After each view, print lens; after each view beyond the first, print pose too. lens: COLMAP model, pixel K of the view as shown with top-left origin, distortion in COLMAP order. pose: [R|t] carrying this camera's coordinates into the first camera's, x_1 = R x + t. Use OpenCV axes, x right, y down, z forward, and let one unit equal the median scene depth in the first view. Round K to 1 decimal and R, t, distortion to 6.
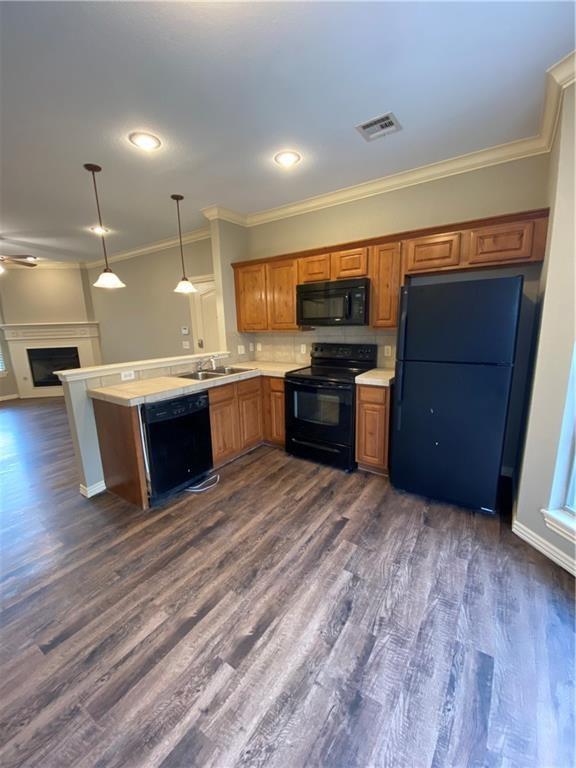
lens RADIAL K [[307.7, 0, 288.0], [0, 307.7, 384.0], [0, 0, 1]] dist [0.003132, -0.013072]
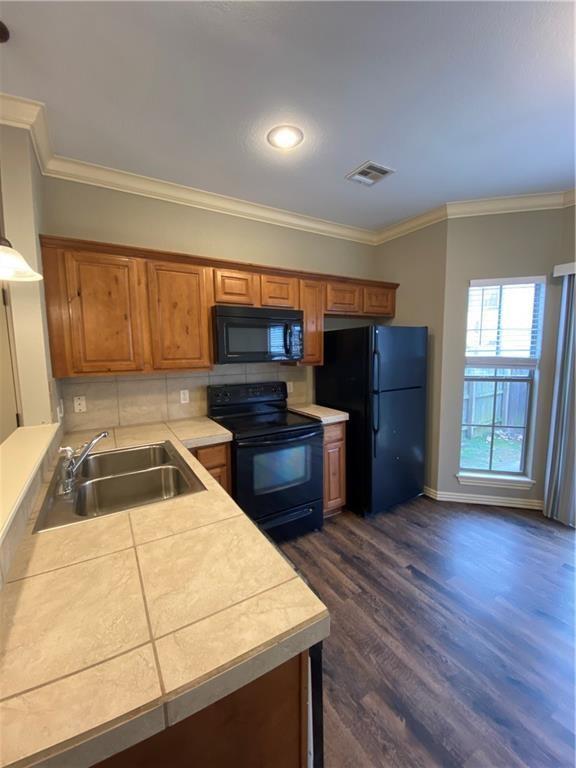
lens RADIAL K [[307.7, 0, 288.0], [0, 307.7, 384.0], [0, 0, 1]] dist [0.003132, -0.013072]
pose [[0.412175, -0.084982, 0.907133, -0.698658], [0.171542, 0.985072, 0.014340, -0.170735], [-0.894810, 0.149701, 0.420600, 0.778278]]
